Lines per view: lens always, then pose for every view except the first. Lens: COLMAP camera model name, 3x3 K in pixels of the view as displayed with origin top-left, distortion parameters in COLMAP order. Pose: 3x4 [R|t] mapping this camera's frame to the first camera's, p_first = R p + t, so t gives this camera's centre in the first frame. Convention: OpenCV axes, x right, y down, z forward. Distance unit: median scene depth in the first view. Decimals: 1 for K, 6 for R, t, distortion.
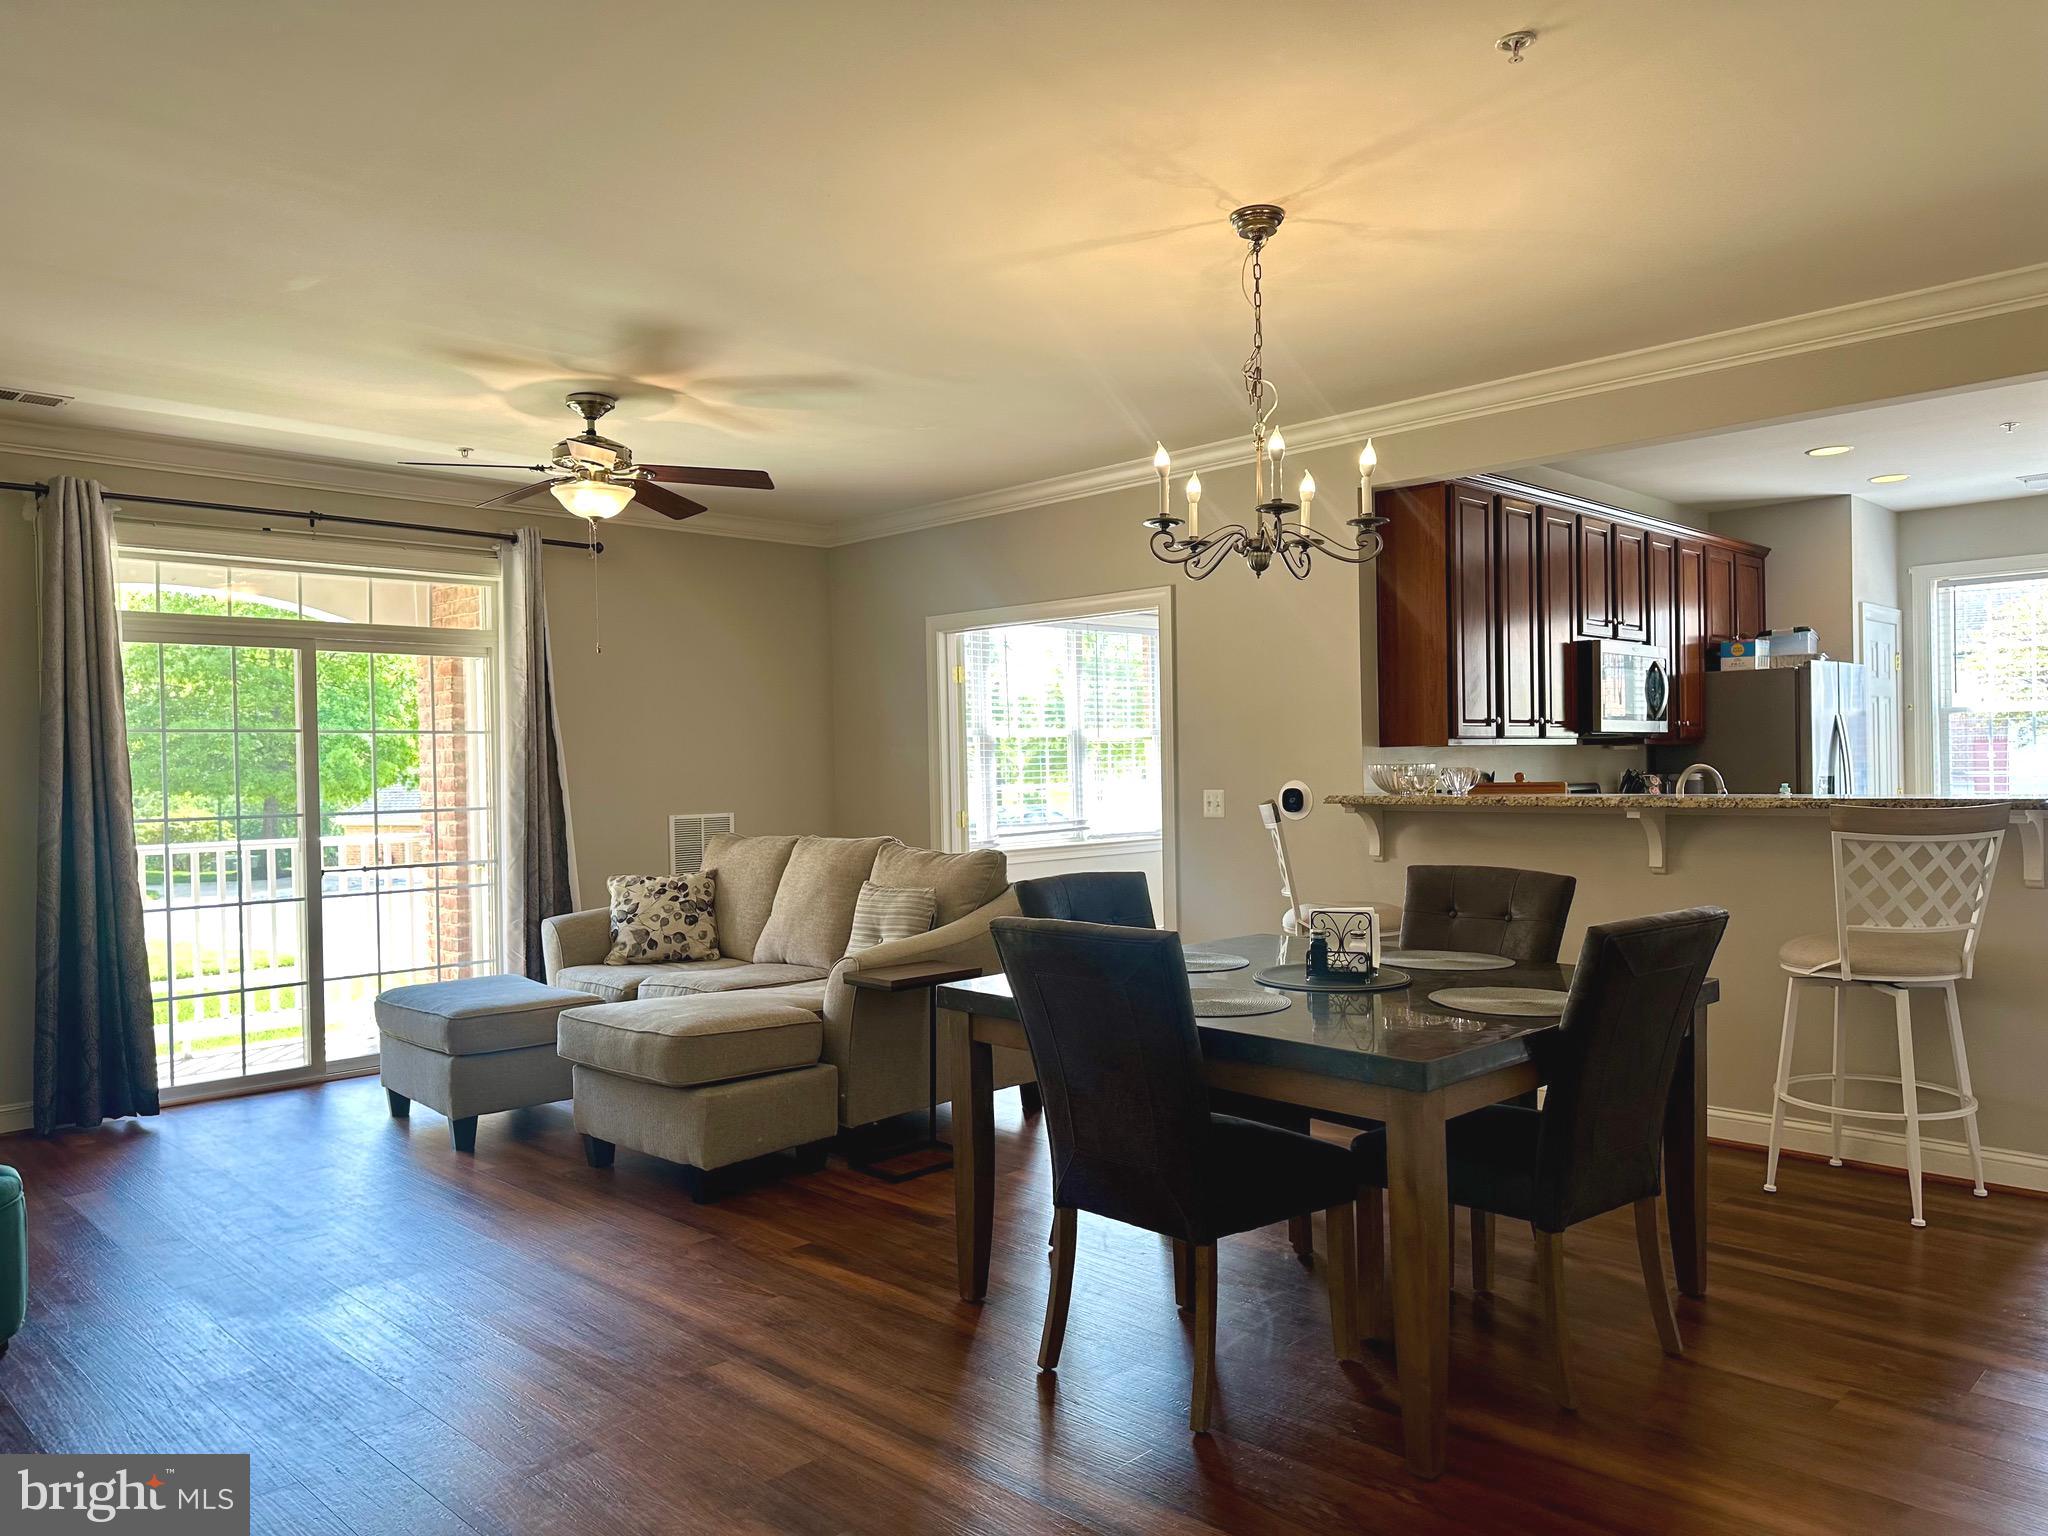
lens RADIAL K [[1410.9, 0, 1024.0], [0, 1410.9, 768.0], [0, 0, 1]] dist [0.088060, -0.000867]
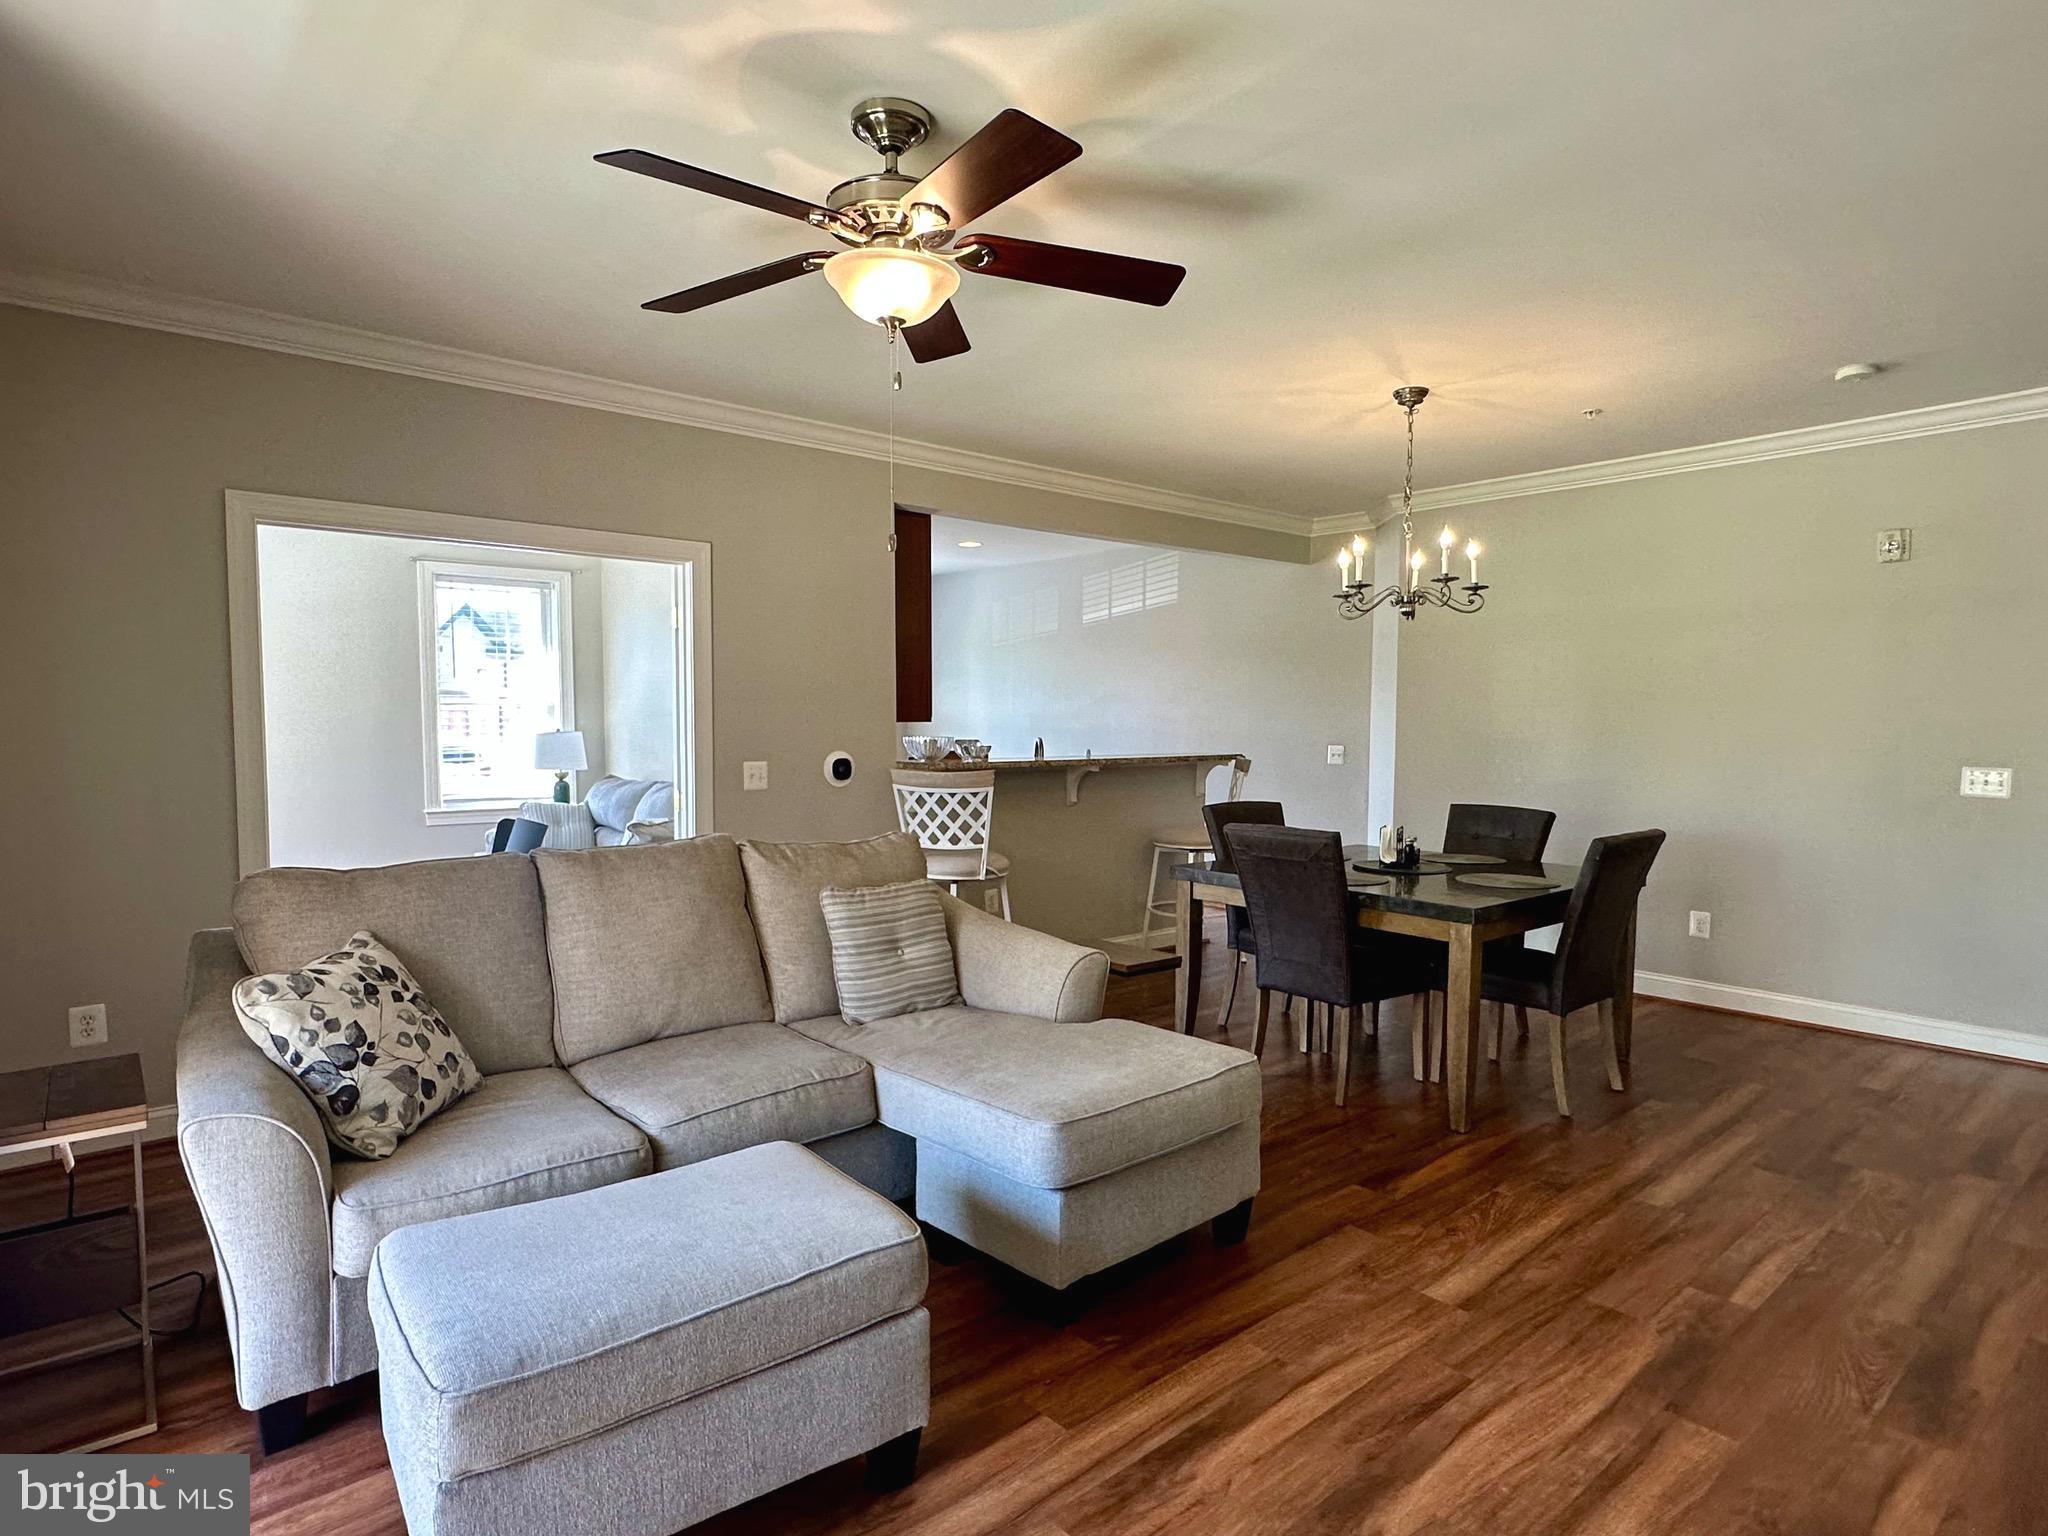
lens RADIAL K [[1145.8, 0, 1024.0], [0, 1145.8, 768.0], [0, 0, 1]] dist [-0.061248, 0.082451]
pose [[0.076135, -0.025210, 0.996779, -0.643314], [-0.001145, 0.999677, 0.025371, -0.000699], [-0.997097, -0.003073, 0.076081, 0.756617]]
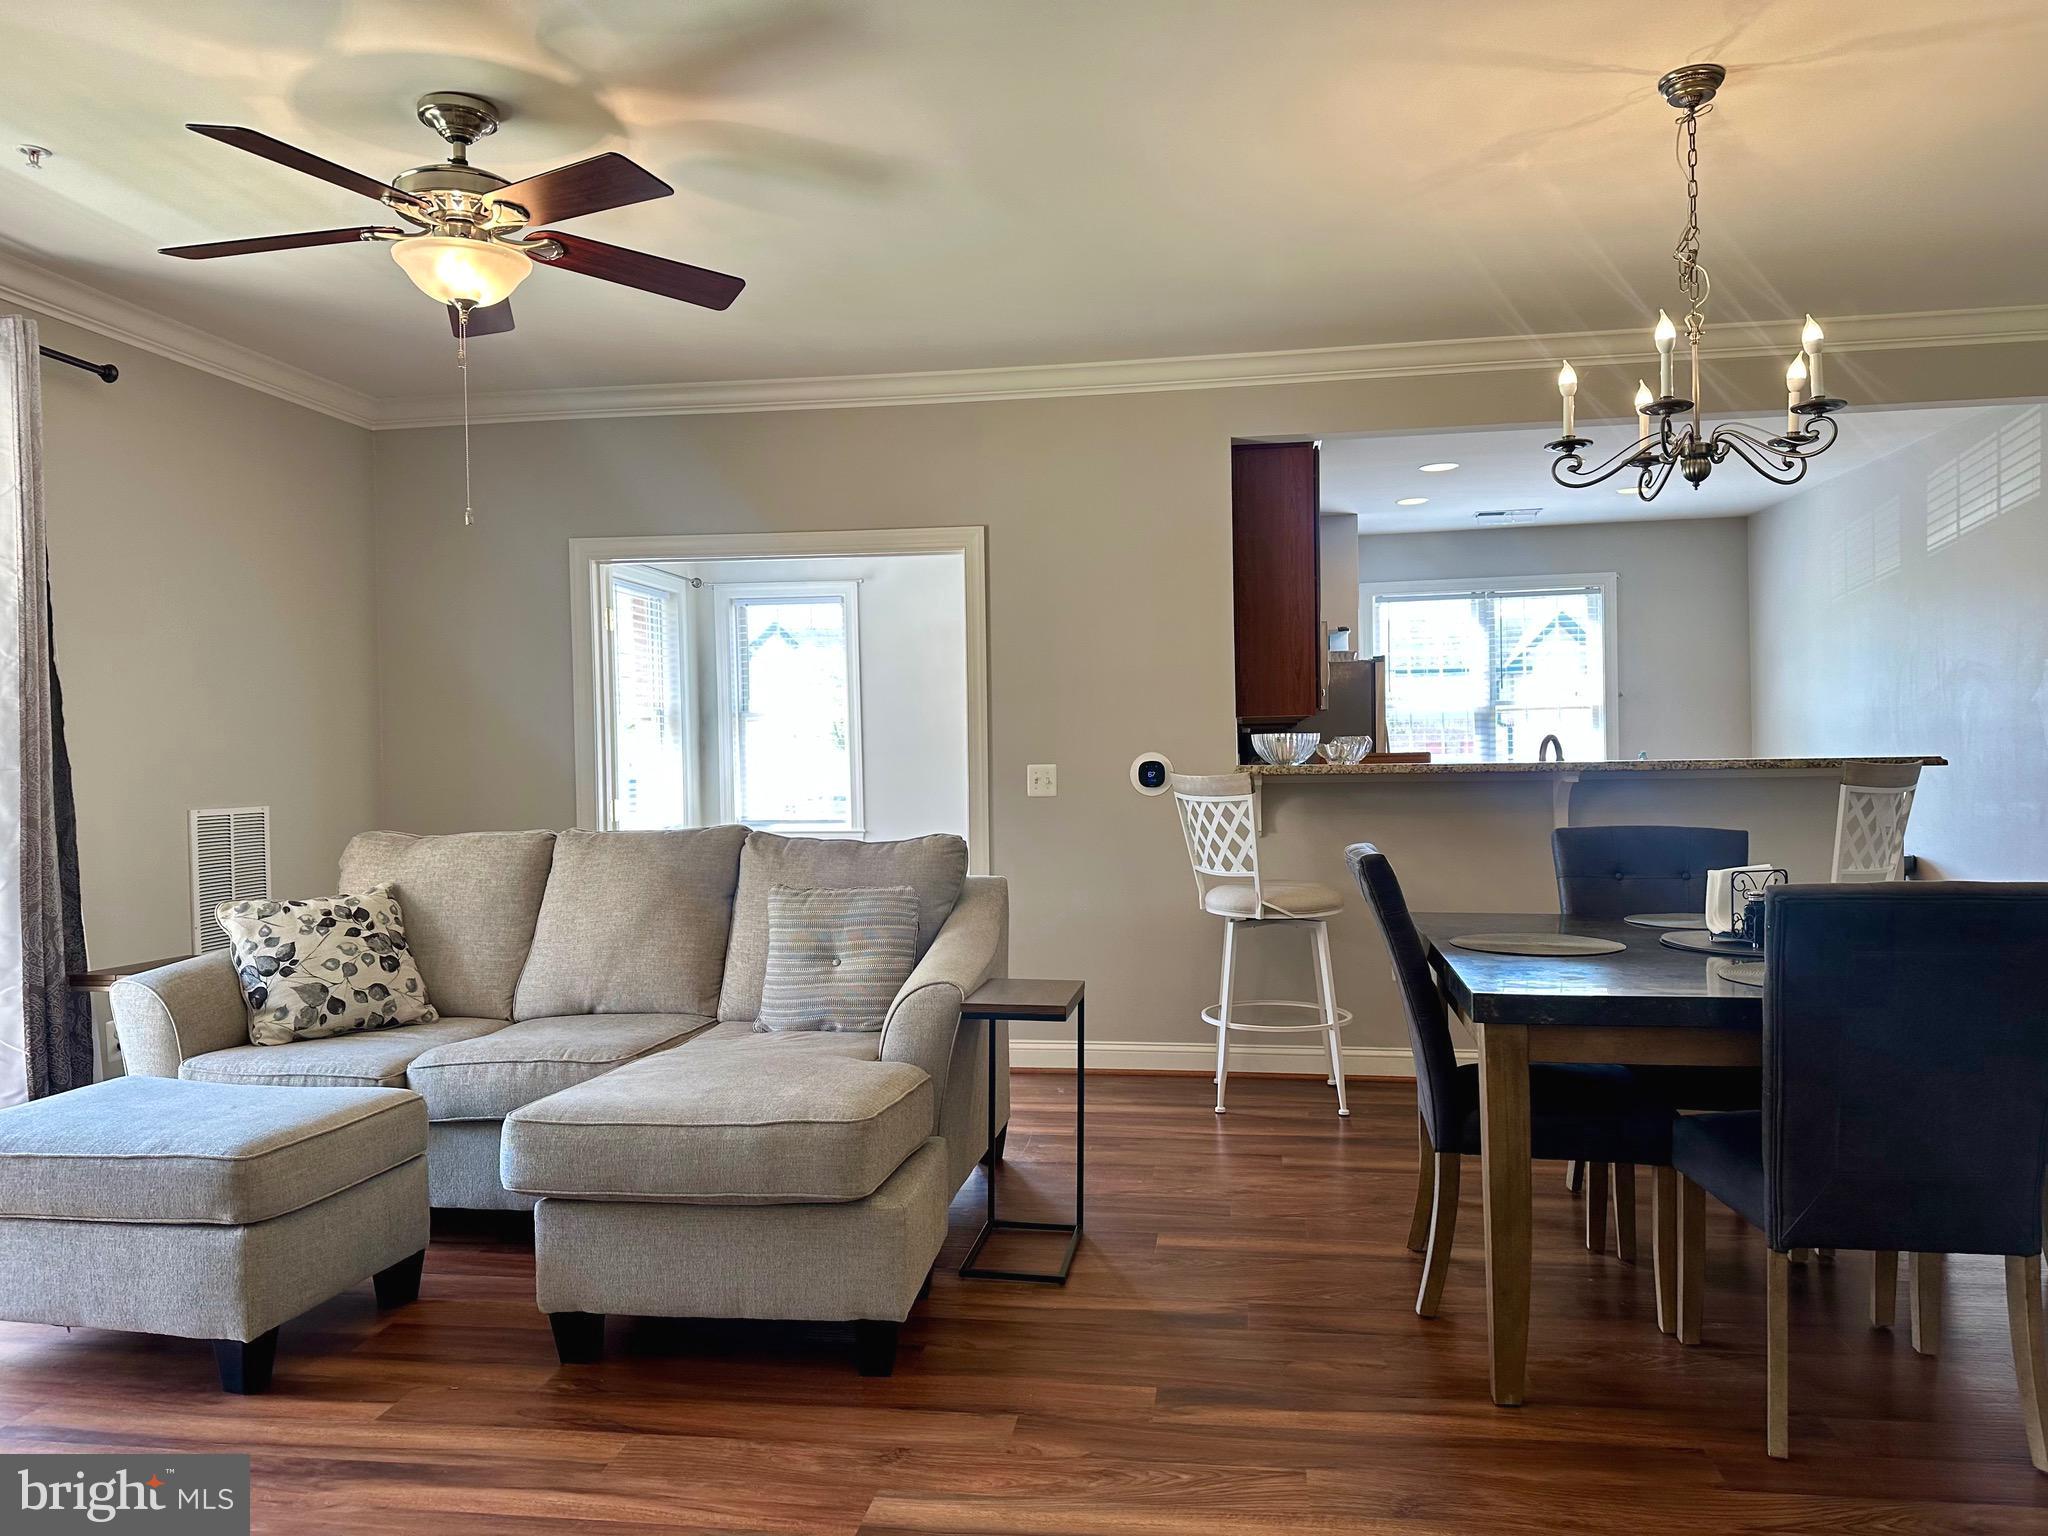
lens RADIAL K [[1439.3, 0, 1024.0], [0, 1439.3, 768.0], [0, 0, 1]] dist [0.034598, -0.039817]
pose [[0.809363, 0.001788, 0.587307, -0.391220], [0.002491, 0.999976, -0.006477, 0.023302], [-0.587304, 0.006705, 0.809339, 0.299101]]
